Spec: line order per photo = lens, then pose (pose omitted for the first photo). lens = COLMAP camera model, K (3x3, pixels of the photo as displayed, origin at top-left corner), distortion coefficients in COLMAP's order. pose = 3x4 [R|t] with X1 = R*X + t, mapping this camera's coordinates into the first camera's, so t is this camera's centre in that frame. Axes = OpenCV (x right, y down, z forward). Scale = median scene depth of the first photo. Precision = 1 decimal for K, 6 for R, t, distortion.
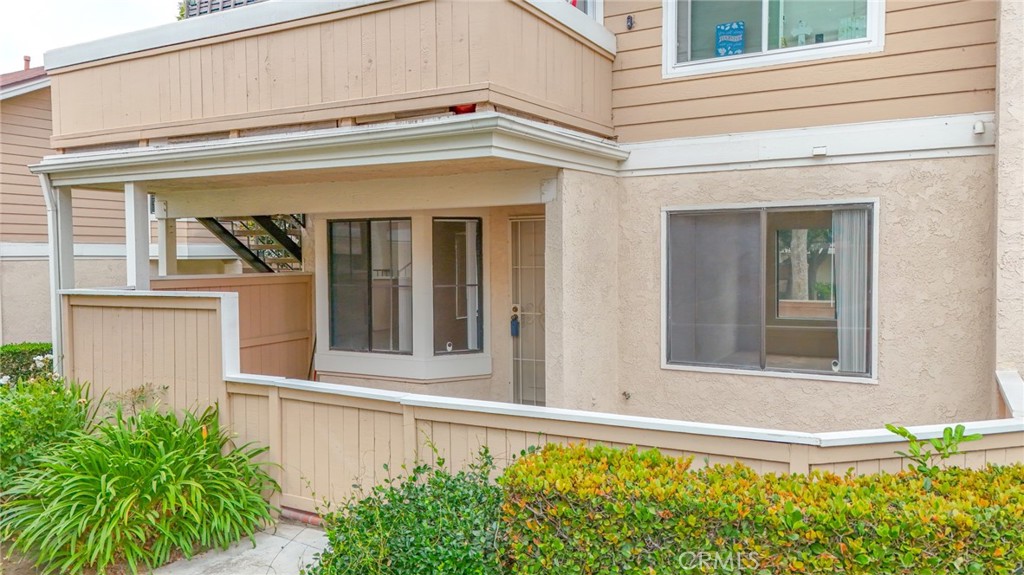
lens RADIAL K [[738.8, 0, 507.6], [0, 738.8, 288.8], [0, 0, 1]] dist [0.086911, -0.101869]
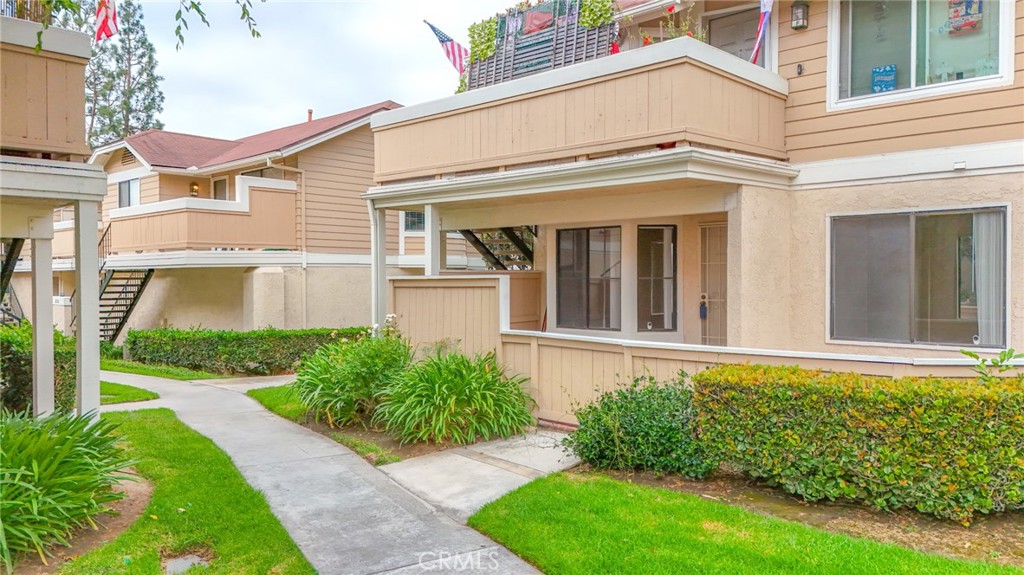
lens RADIAL K [[738.8, 0, 507.6], [0, 738.8, 288.8], [0, 0, 1]] dist [0.086911, -0.101869]
pose [[0.969220, 0.007766, -0.246076, -0.001902], [-0.014384, 0.999581, -0.025112, 0.061465], [0.245777, 0.027878, 0.968925, -0.380956]]
